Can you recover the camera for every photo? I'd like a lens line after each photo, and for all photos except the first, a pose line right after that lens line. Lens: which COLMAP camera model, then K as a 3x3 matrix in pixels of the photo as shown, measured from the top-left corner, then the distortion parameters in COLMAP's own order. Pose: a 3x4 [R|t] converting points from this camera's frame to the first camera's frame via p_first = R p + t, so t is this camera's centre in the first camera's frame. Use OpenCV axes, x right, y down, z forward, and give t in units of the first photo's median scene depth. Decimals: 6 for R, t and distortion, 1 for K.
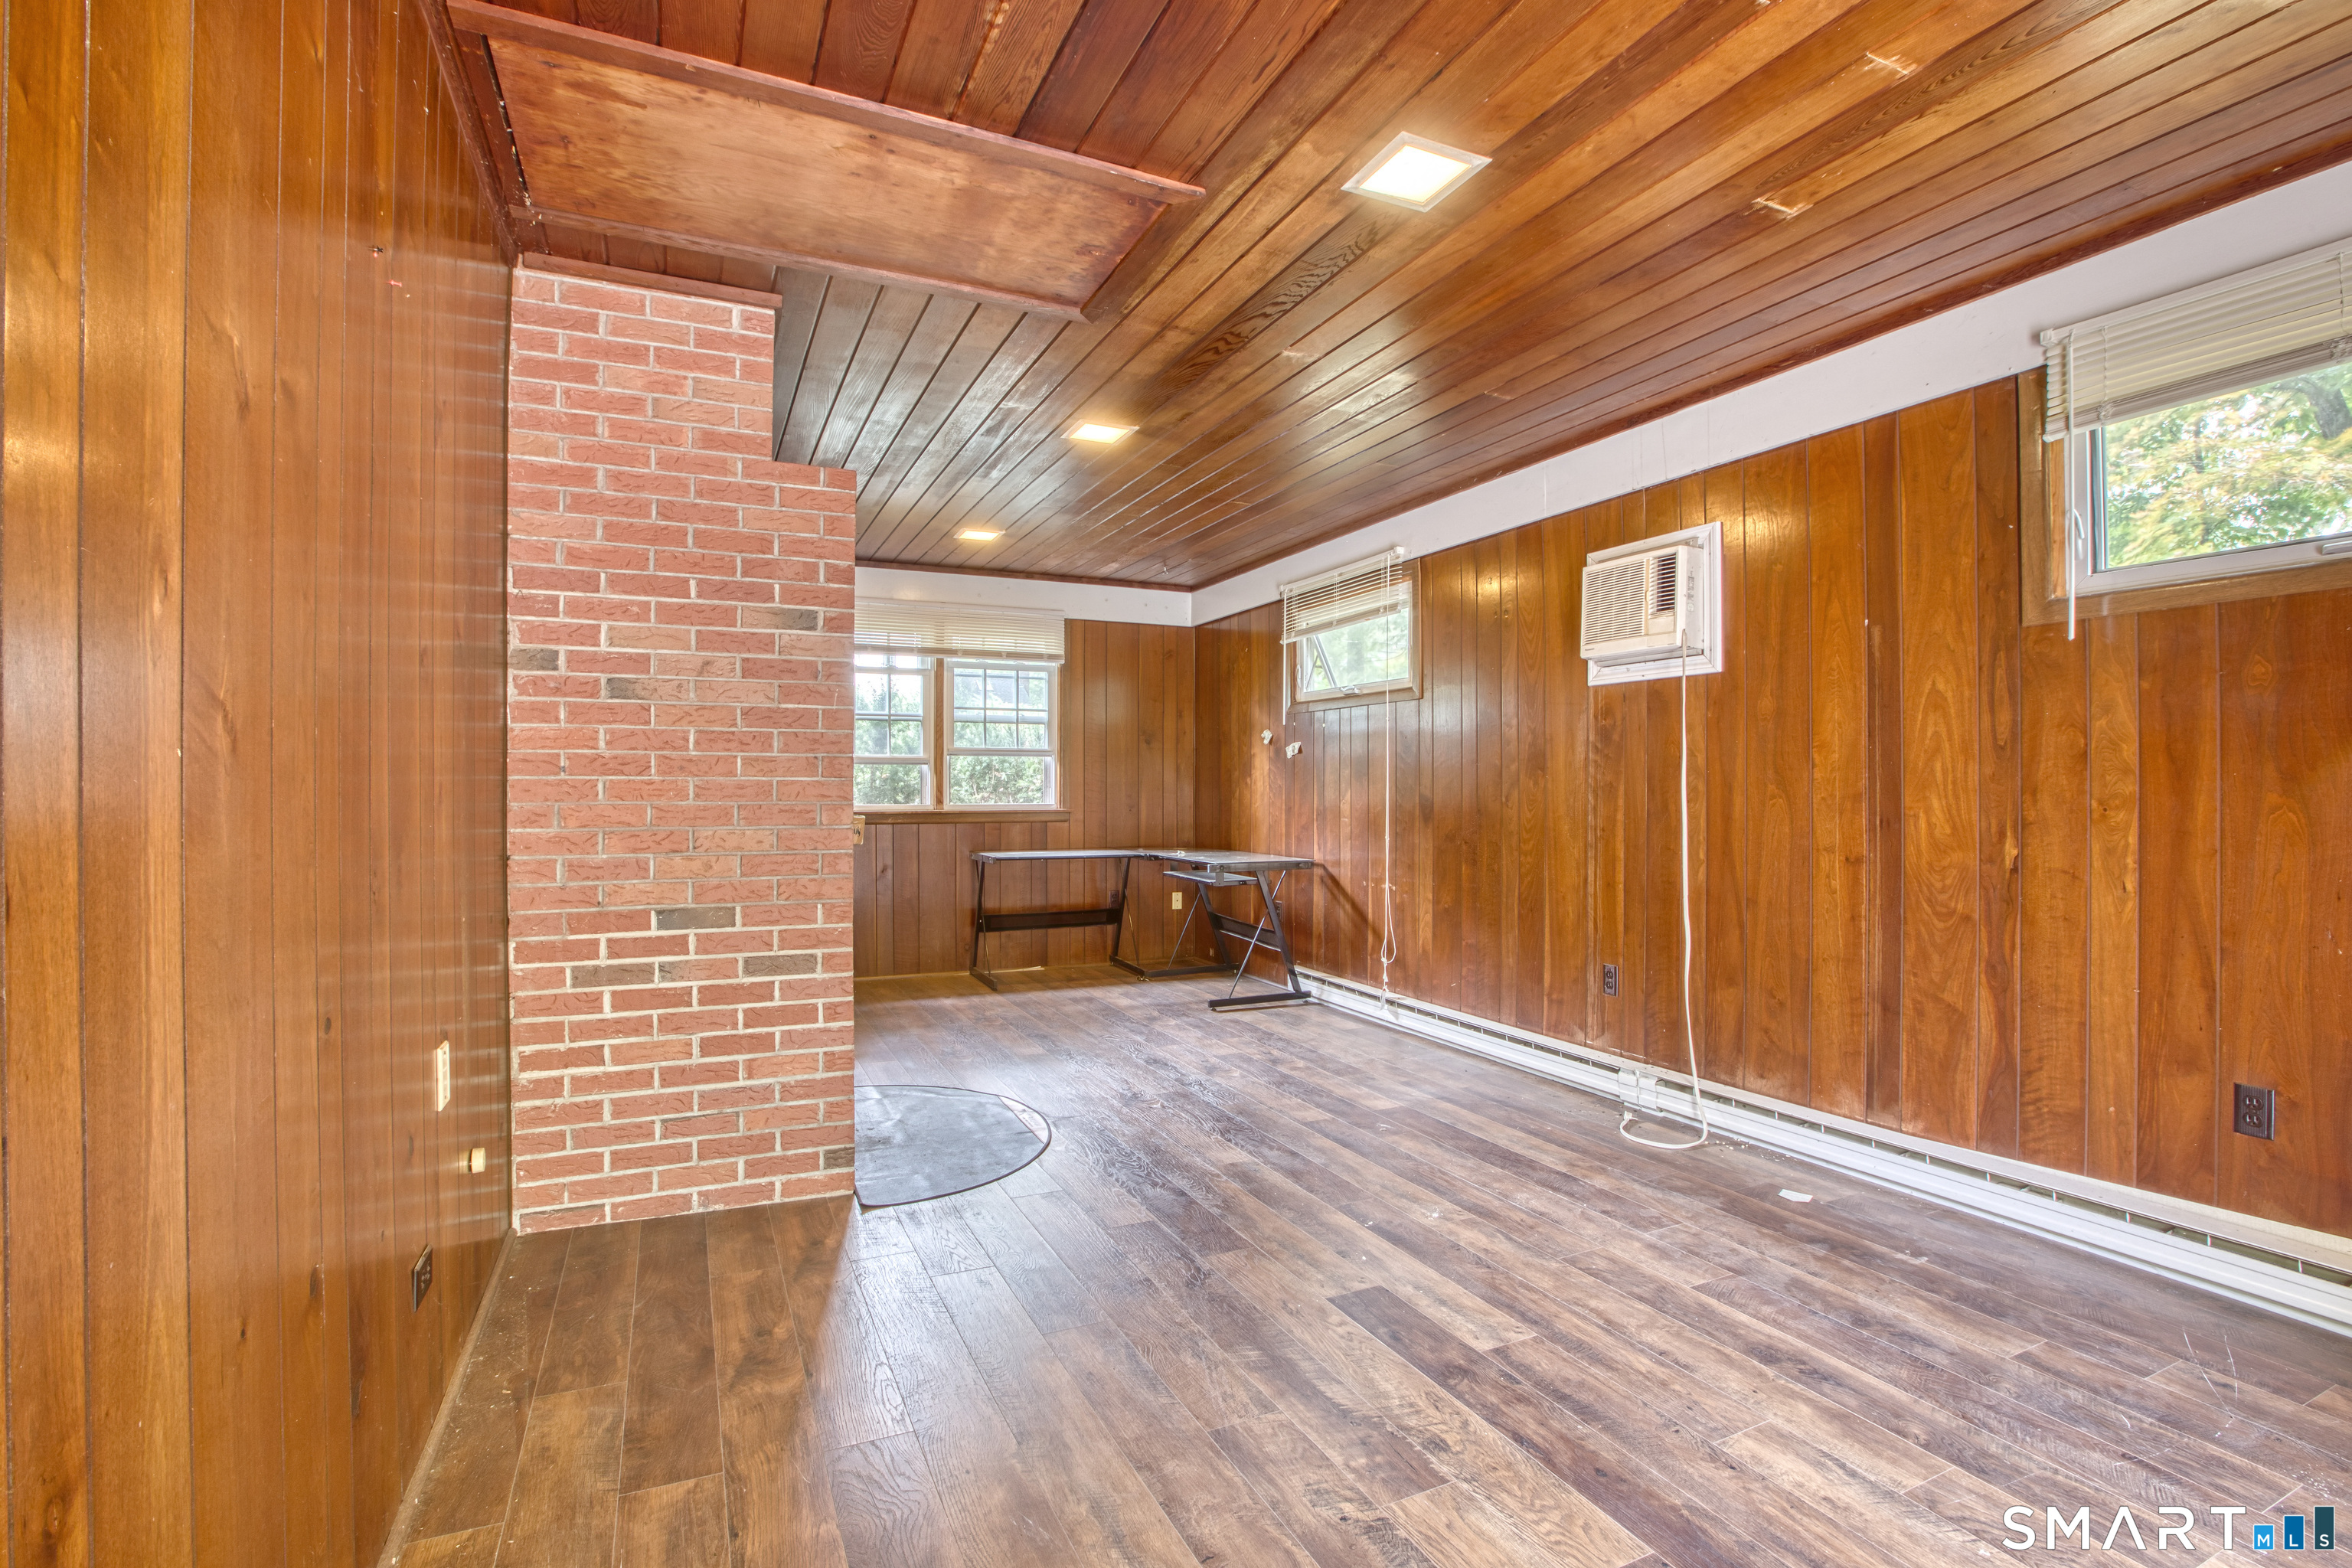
lens RADIAL K [[1064.2, 0, 1167.9], [0, 1064.2, 787.1], [0, 0, 1]] dist [-0.012665, 0.001967]
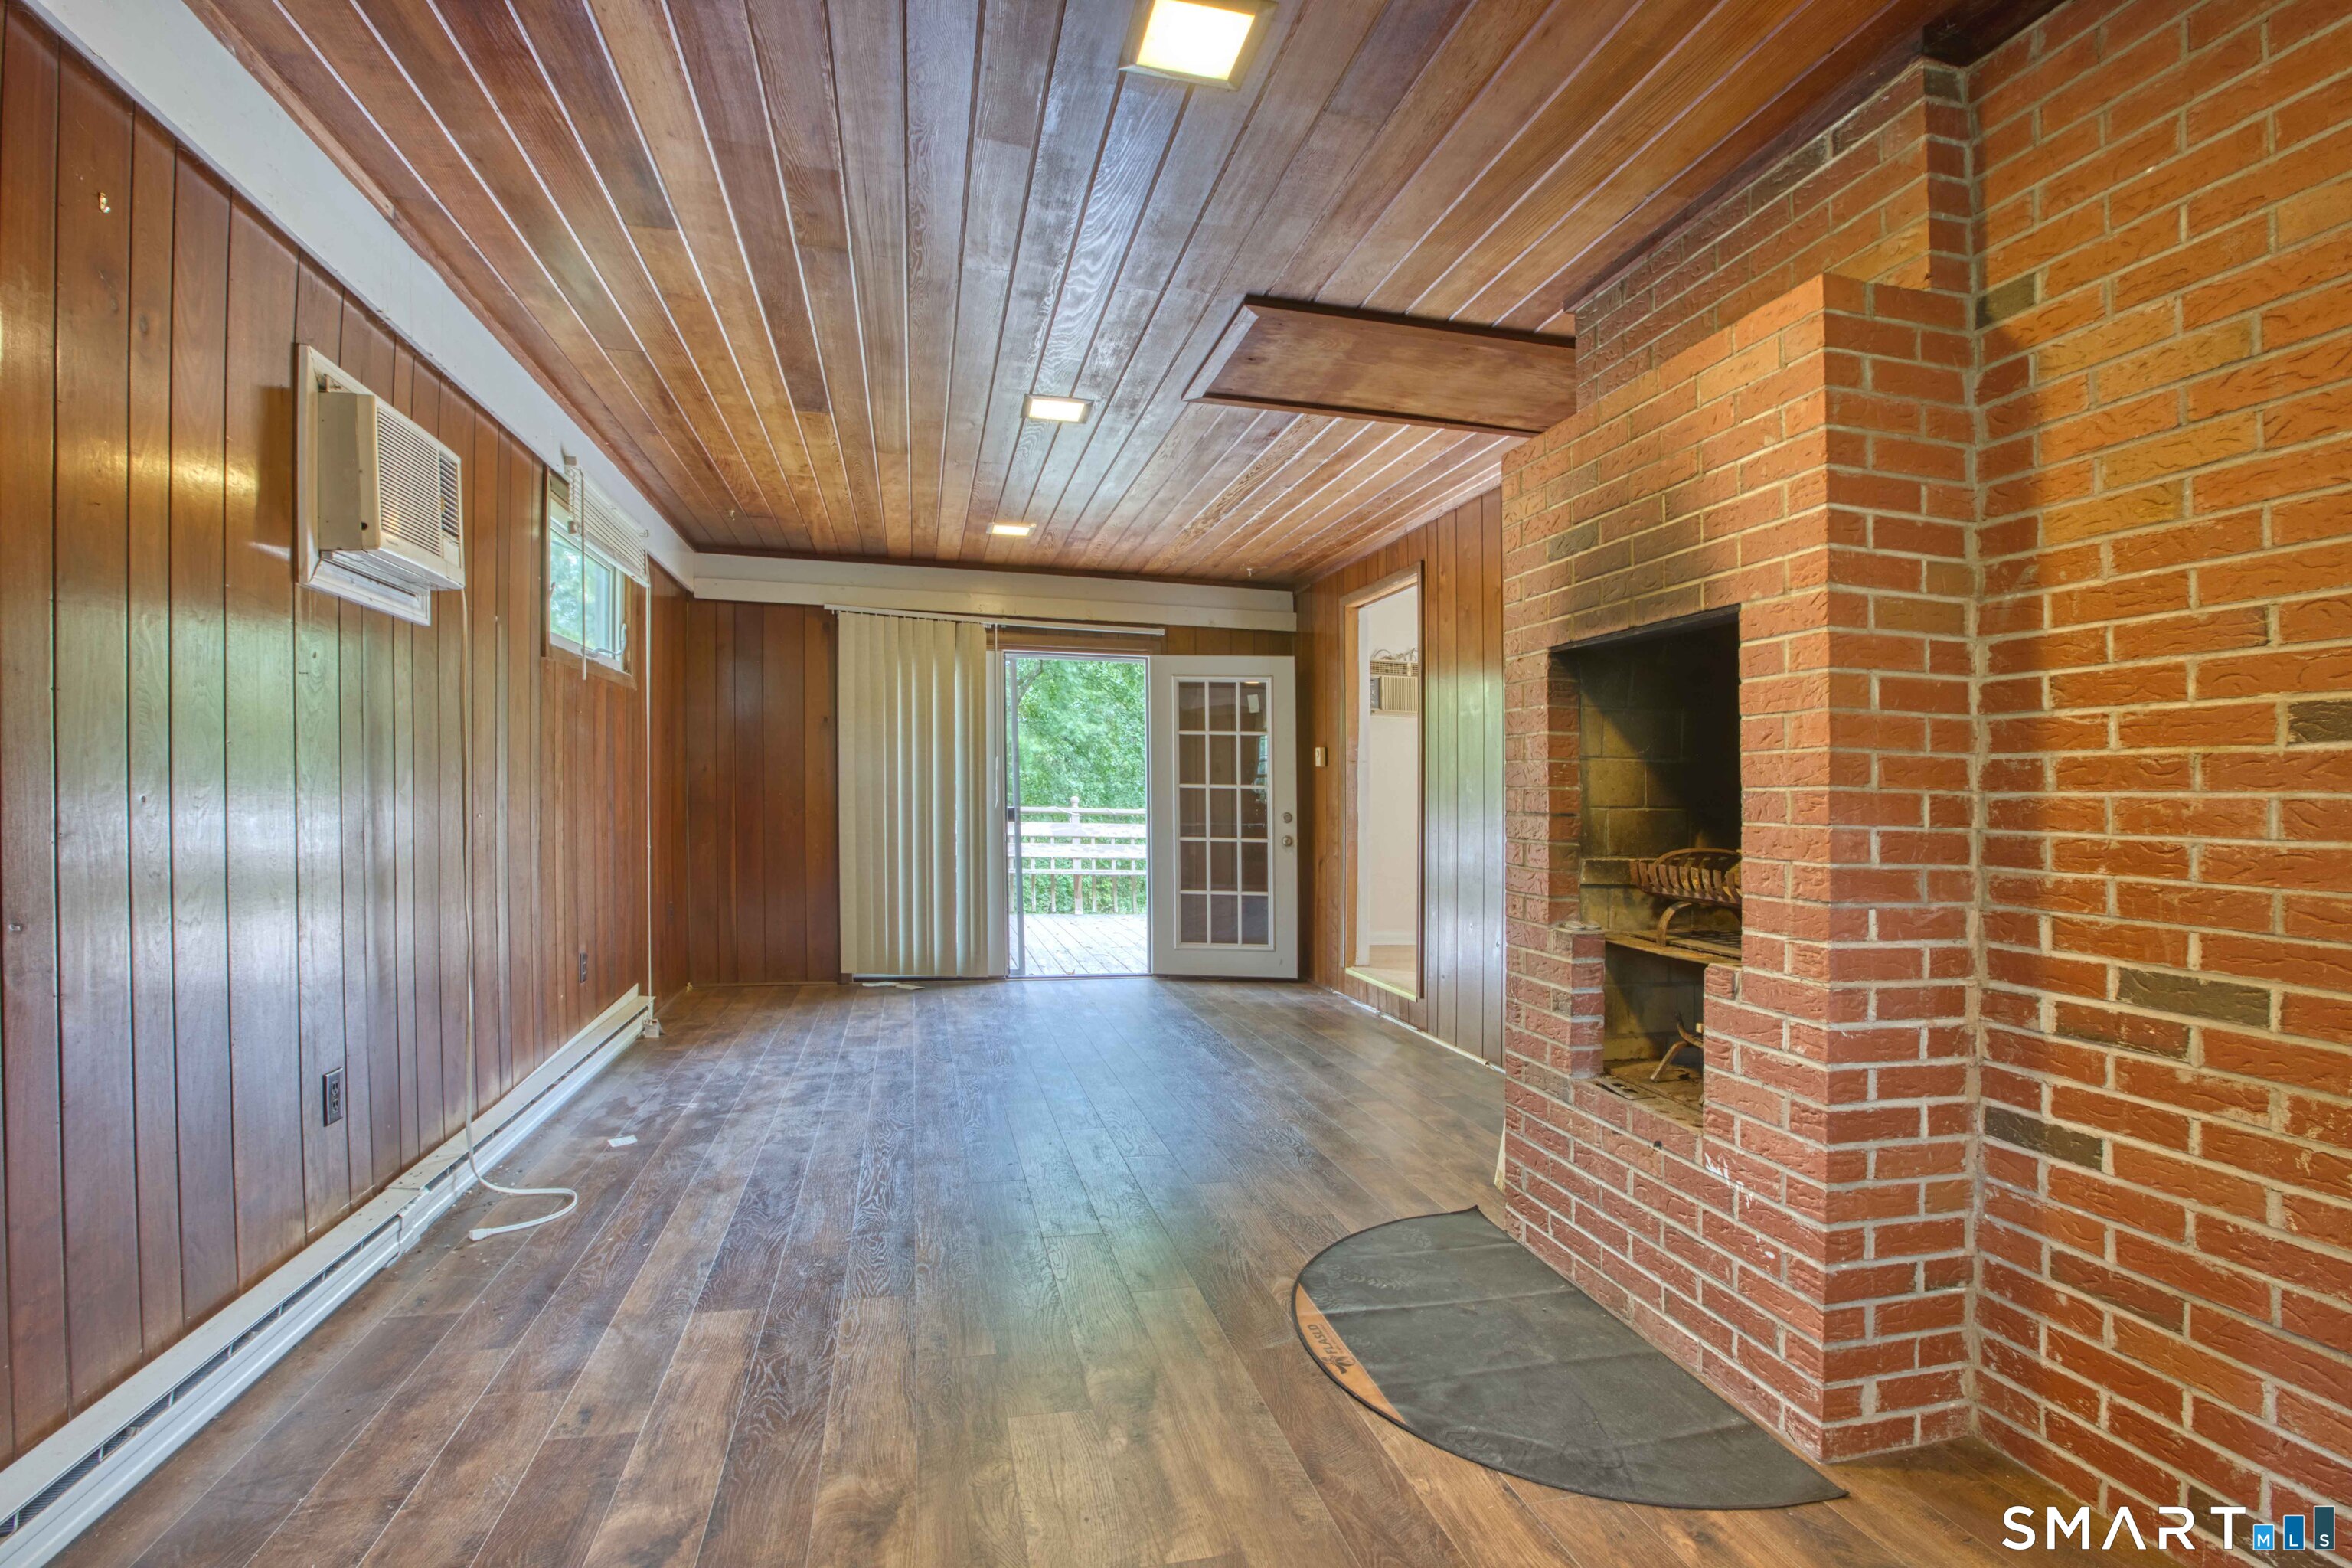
lens RADIAL K [[1064.2, 0, 1181.4], [0, 1064.2, 786.8], [0, 0, 1]] dist [-0.012665, 0.001967]
pose [[-0.976599, -0.006176, 0.214979, -0.190741], [-0.005264, 0.999975, 0.004817, 0.008081], [-0.215003, 0.003573, -0.976607, 1.786581]]
